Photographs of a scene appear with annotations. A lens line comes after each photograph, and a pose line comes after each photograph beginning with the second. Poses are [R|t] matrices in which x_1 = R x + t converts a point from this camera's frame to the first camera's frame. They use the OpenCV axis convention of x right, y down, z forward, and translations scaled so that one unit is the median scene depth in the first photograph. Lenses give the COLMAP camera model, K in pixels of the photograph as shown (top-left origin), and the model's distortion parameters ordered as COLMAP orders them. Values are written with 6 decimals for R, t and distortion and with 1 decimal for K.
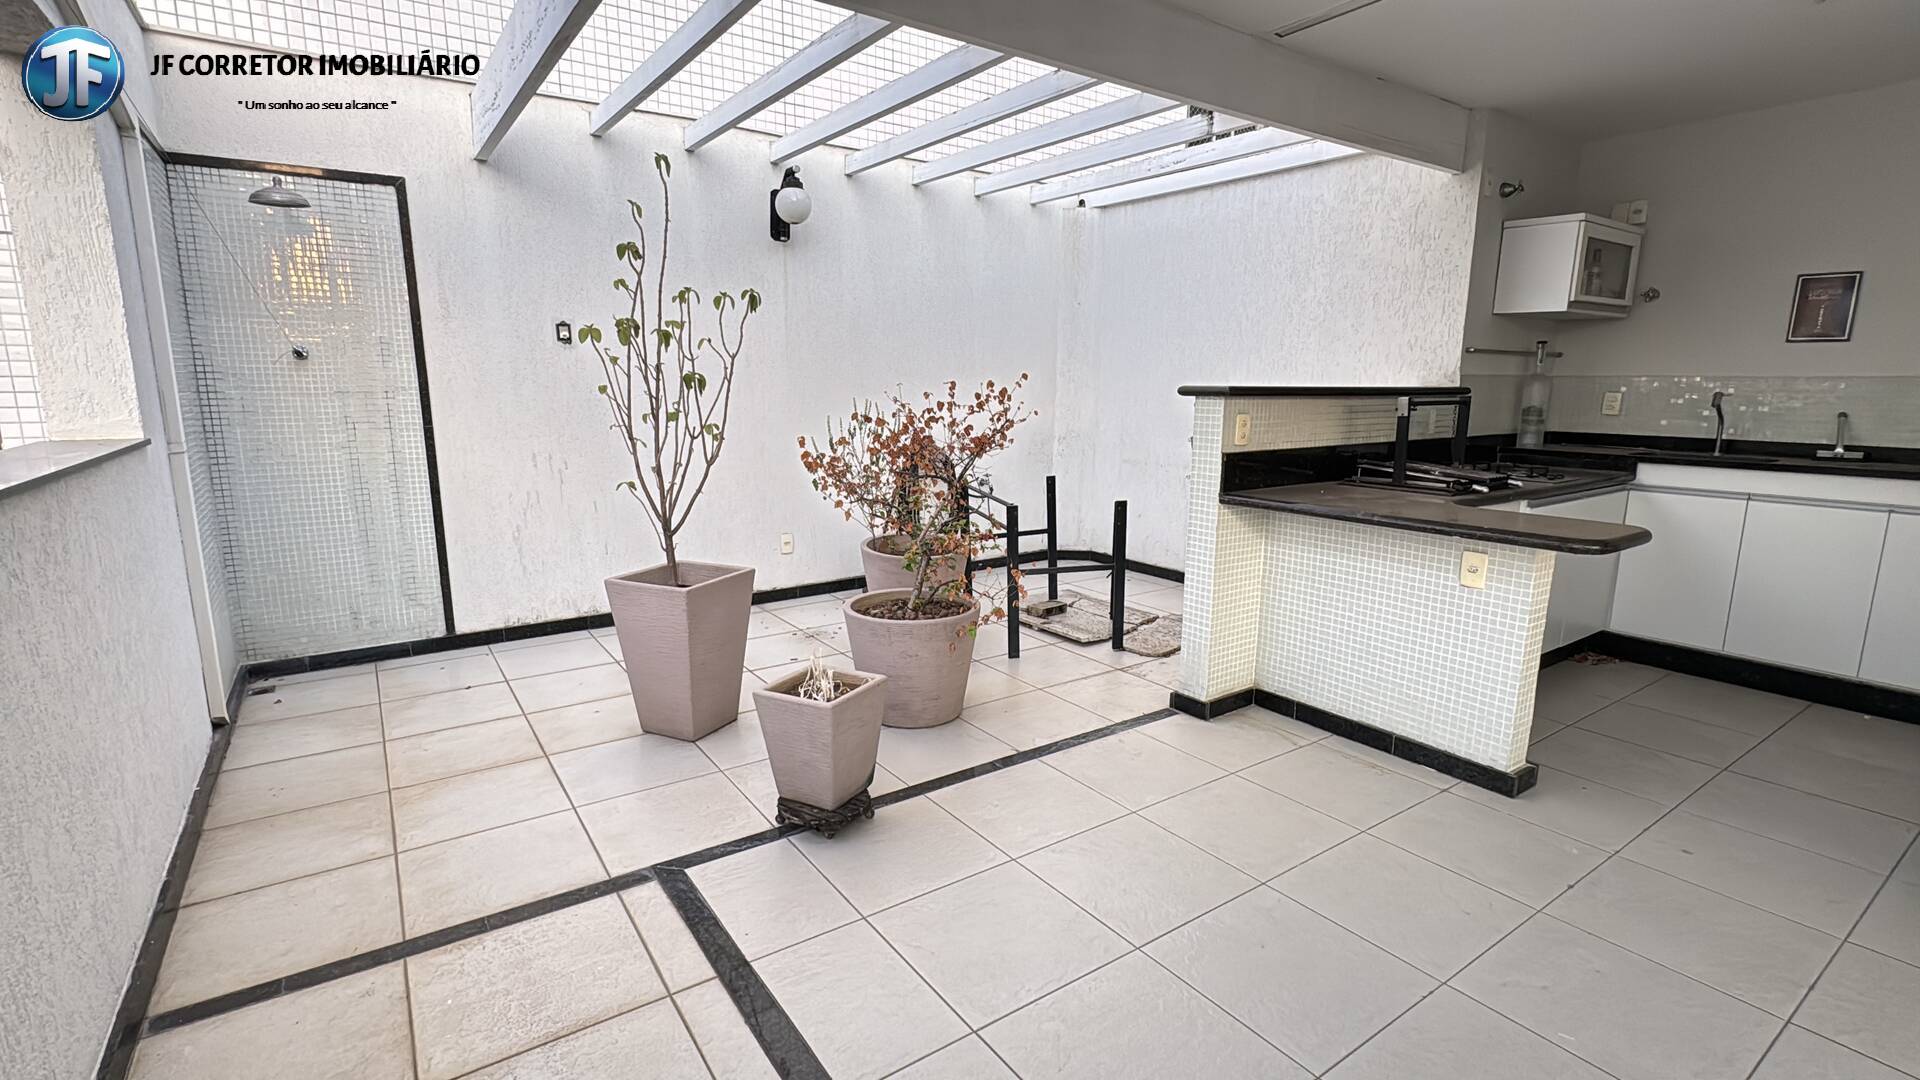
lens RADIAL K [[874.6, 0, 958.8], [0, 874.6, 539.8], [0, 0, 1]] dist [-0.002609, 0.000179]
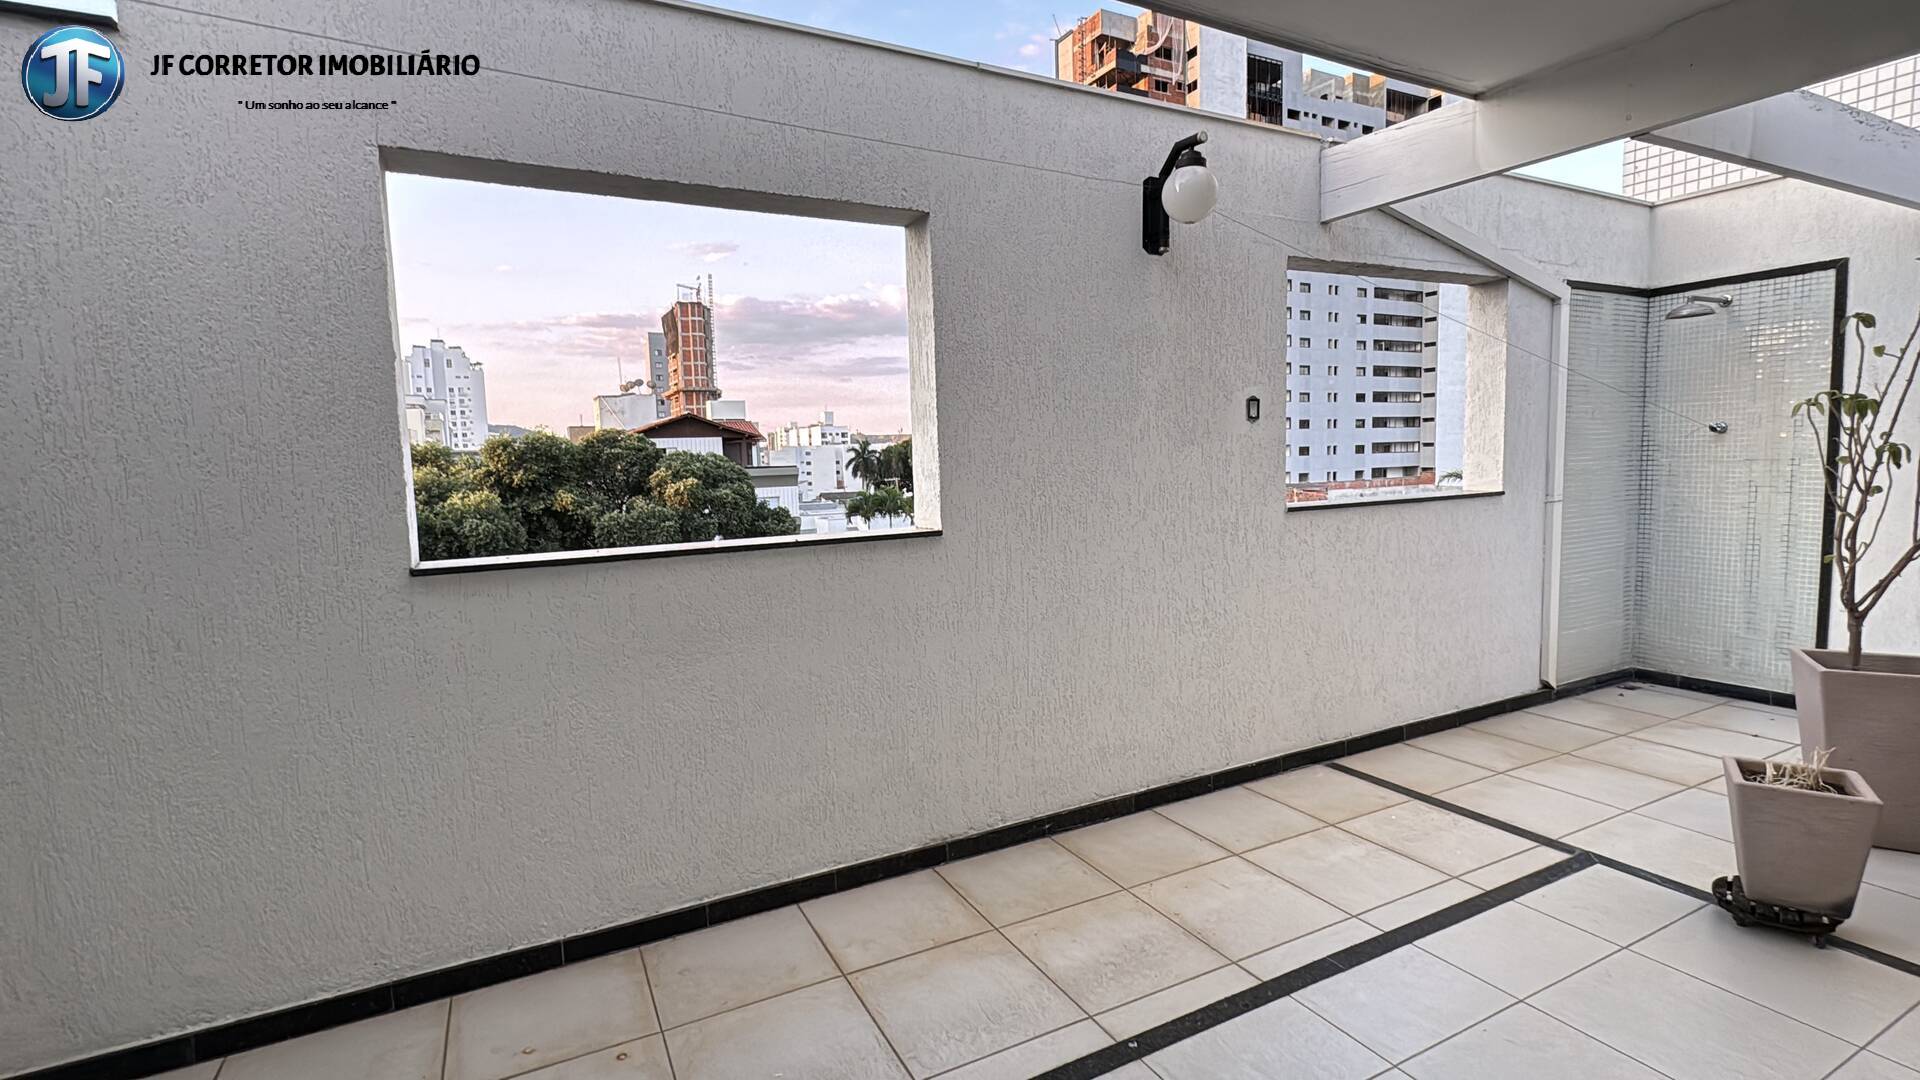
lens RADIAL K [[874.6, 0, 958.8], [0, 874.6, 539.8], [0, 0, 1]] dist [-0.002609, 0.000179]
pose [[-0.127953, 0.091427, -0.987557, 0.590110], [-0.151158, 0.982311, 0.110526, -0.036130], [0.980193, 0.163420, -0.111869, 0.128171]]
